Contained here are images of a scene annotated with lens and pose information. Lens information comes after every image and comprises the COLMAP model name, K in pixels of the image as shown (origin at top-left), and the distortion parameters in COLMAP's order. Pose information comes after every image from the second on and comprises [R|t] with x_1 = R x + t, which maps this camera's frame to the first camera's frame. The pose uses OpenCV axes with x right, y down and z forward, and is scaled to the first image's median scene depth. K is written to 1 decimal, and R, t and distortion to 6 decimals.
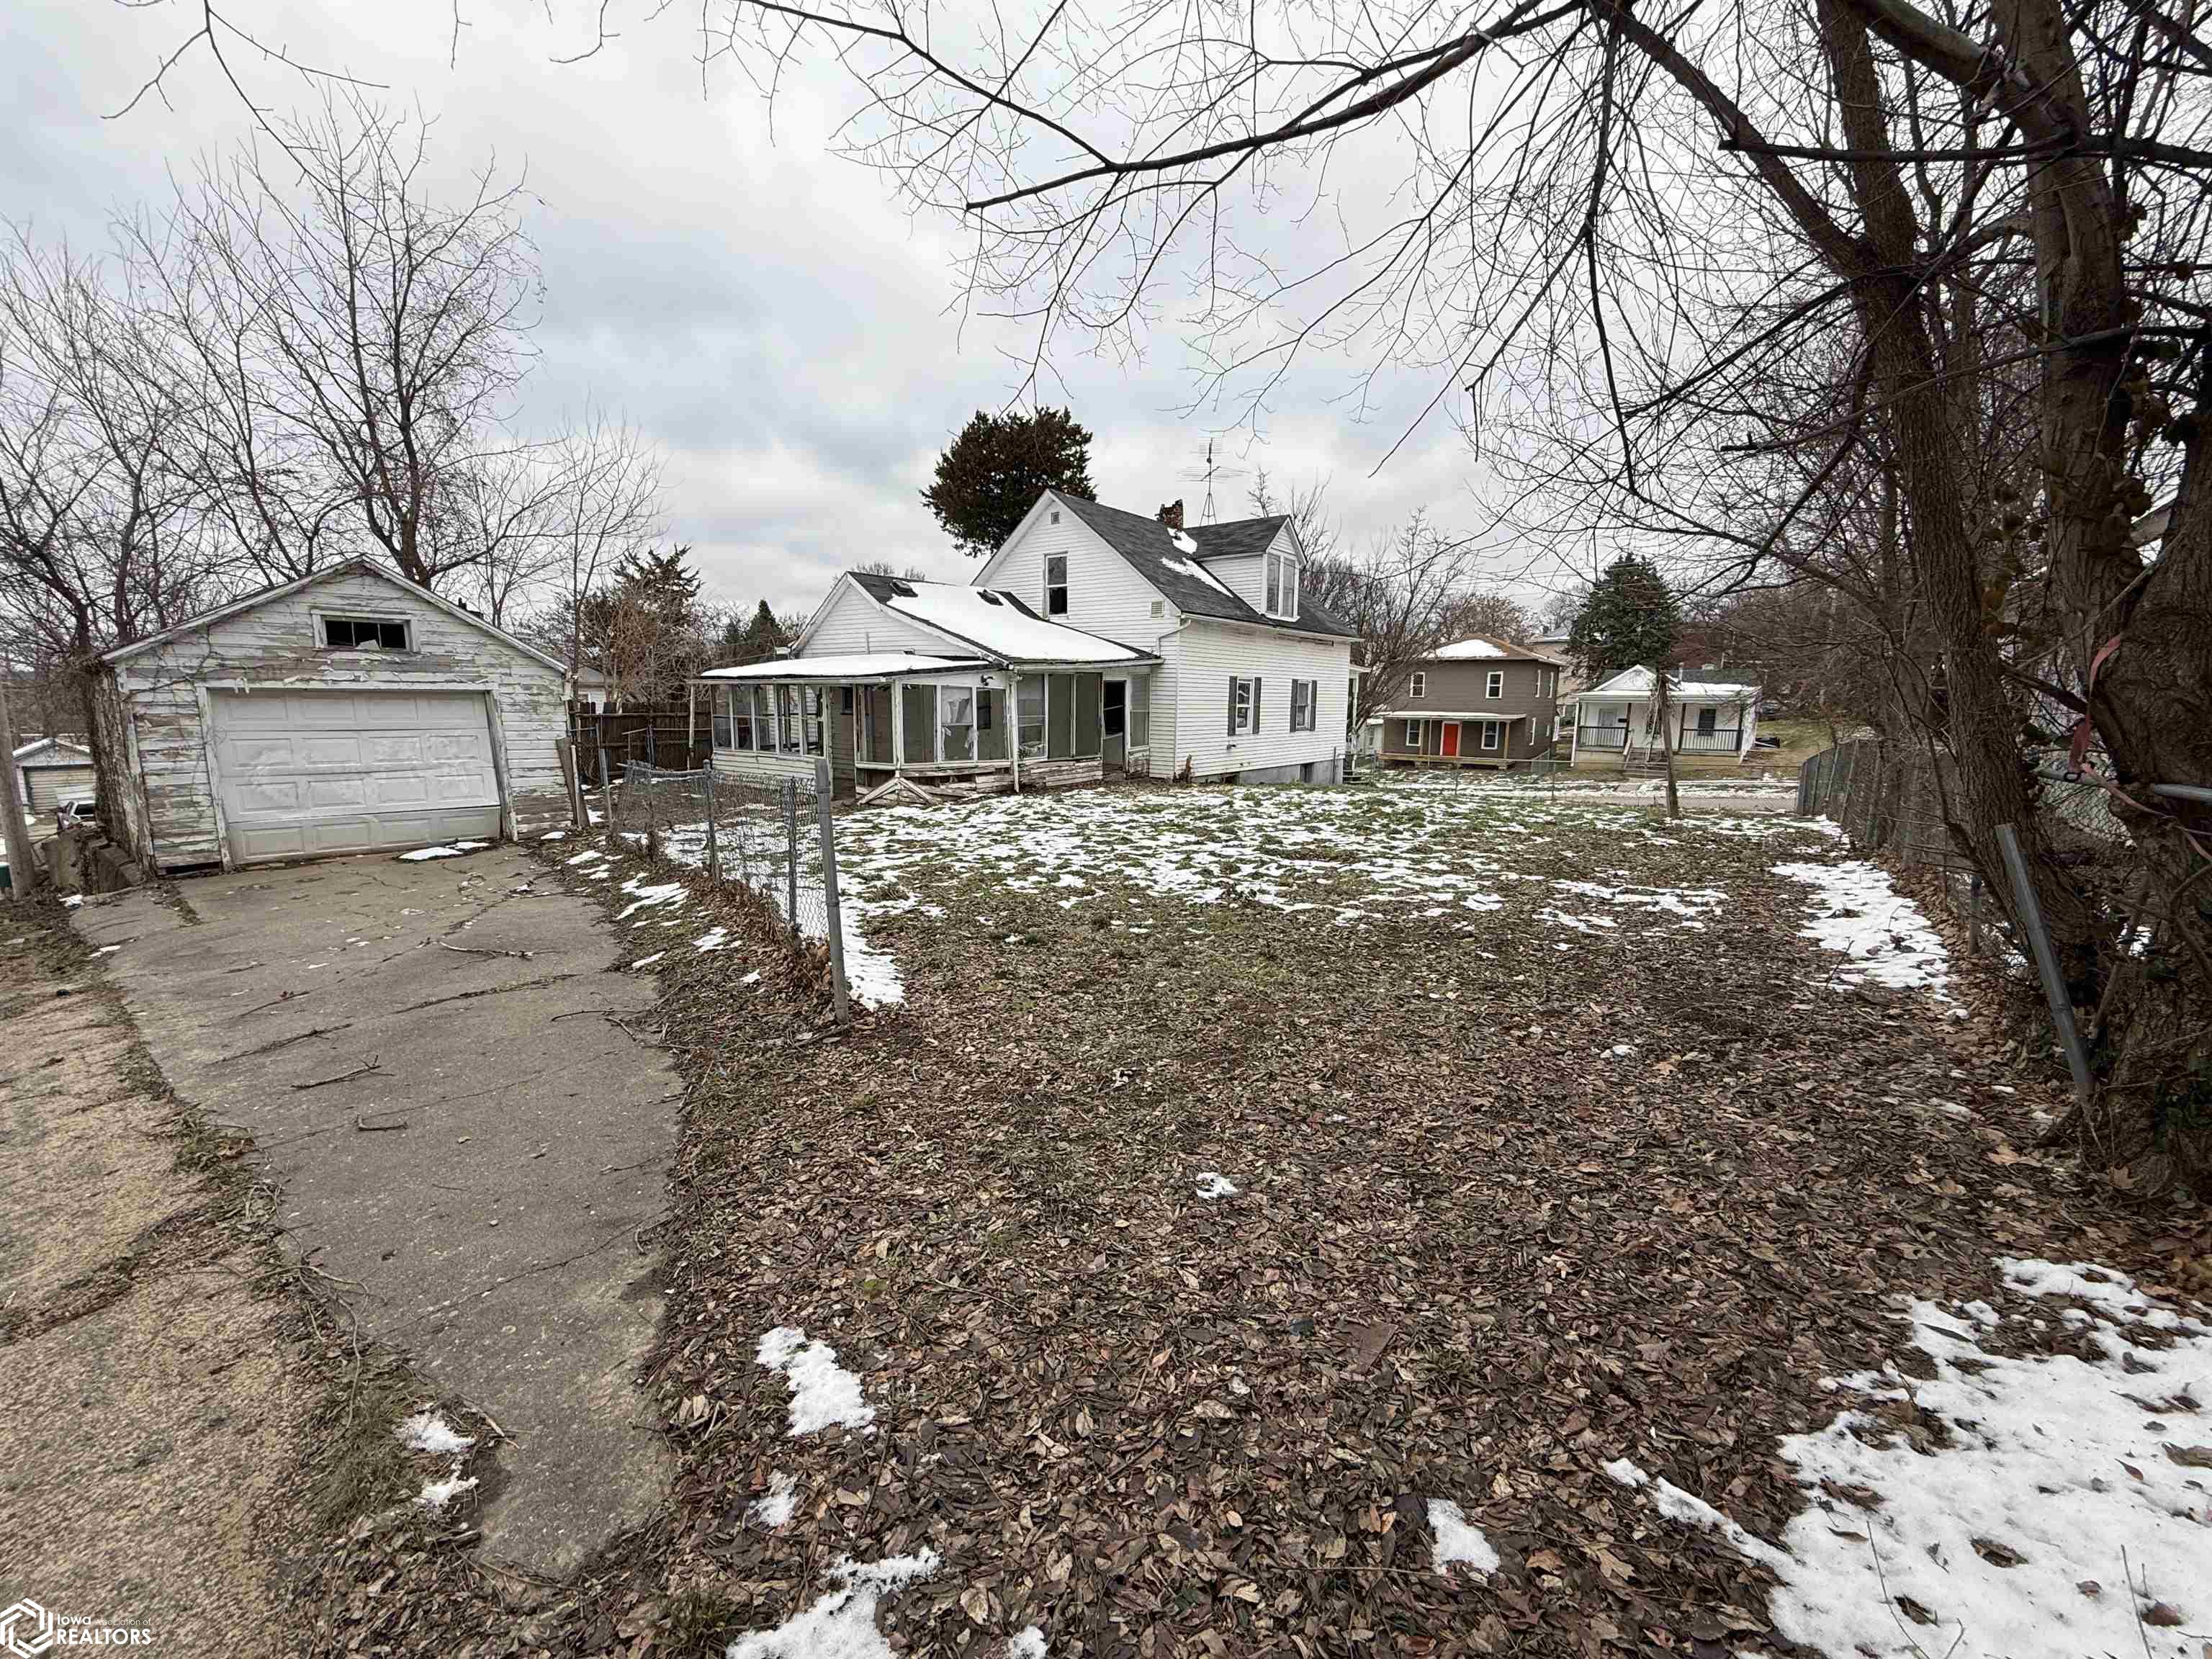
lens RADIAL K [[874.7, 0, 1089.9], [0, 874.7, 827.4], [0, 0, 1]] dist [0.001609, 0.000023]
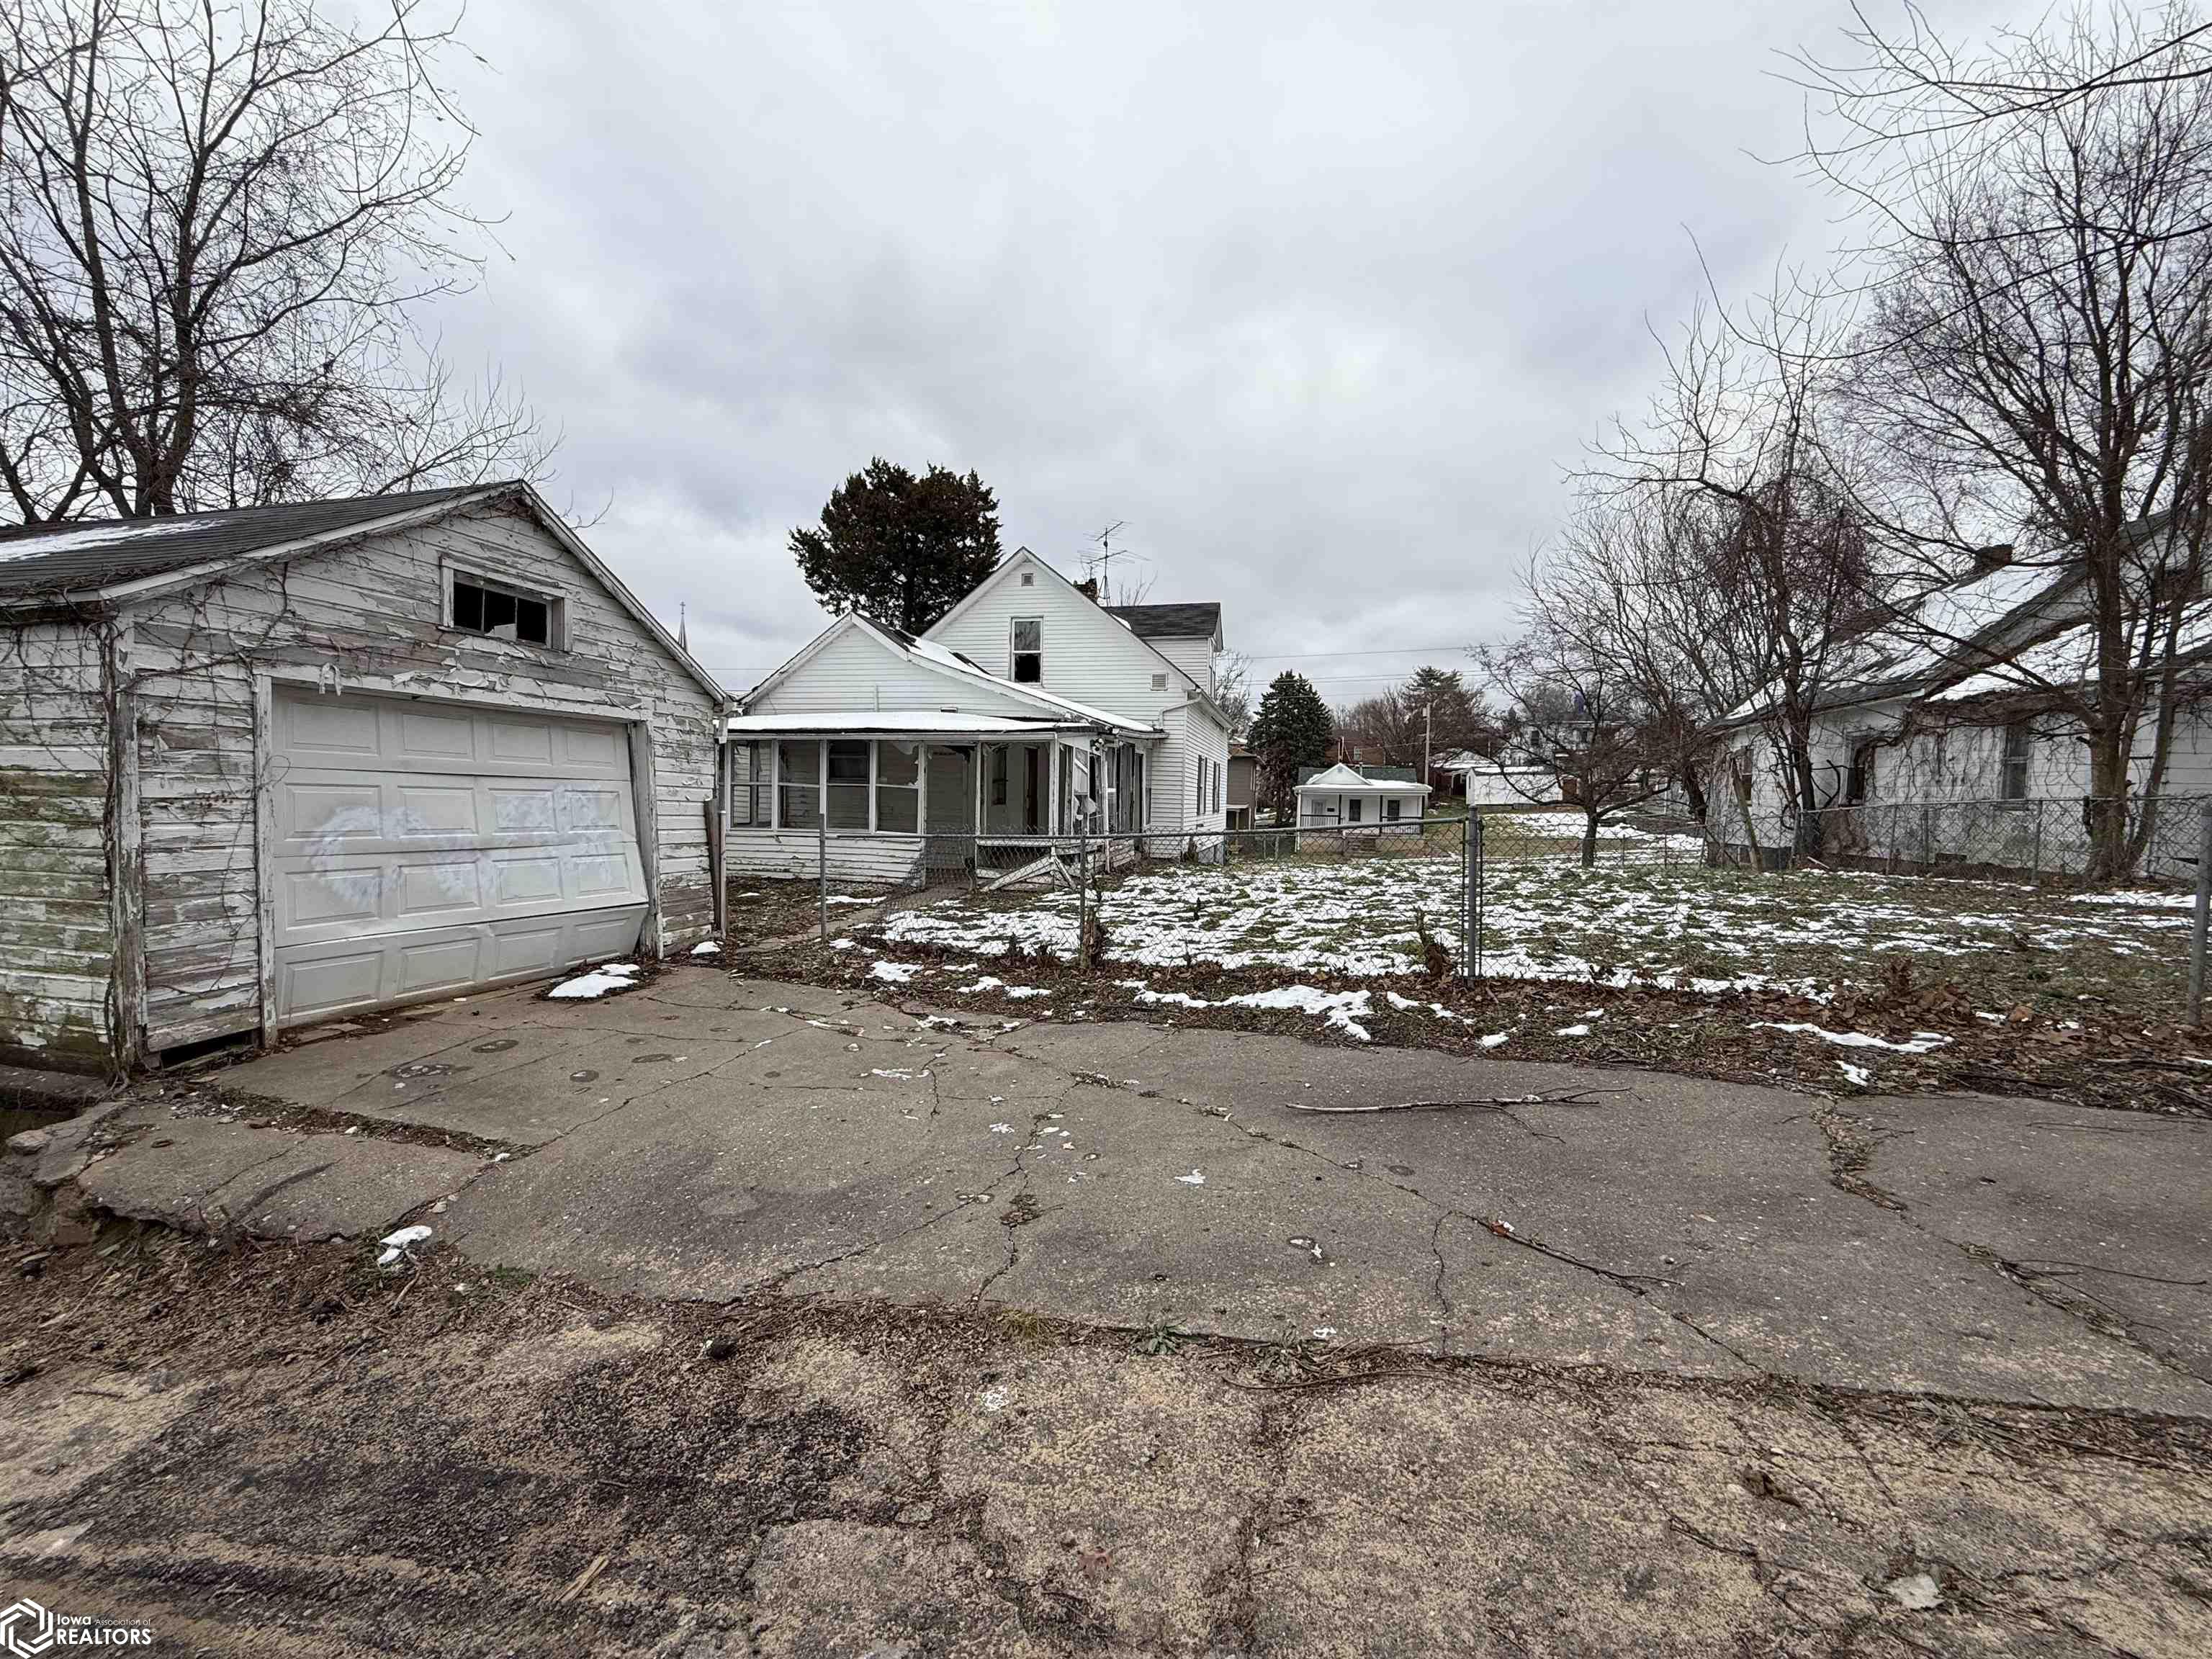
lens RADIAL K [[874.7, 0, 1105.9], [0, 874.7, 828.0], [0, 0, 1]] dist [0.001609, 0.000023]
pose [[0.908217, -0.004476, 0.418476, -0.717602], [0.048887, 0.994231, -0.095466, -0.002425], [-0.415635, 0.107162, 0.903197, 0.325600]]
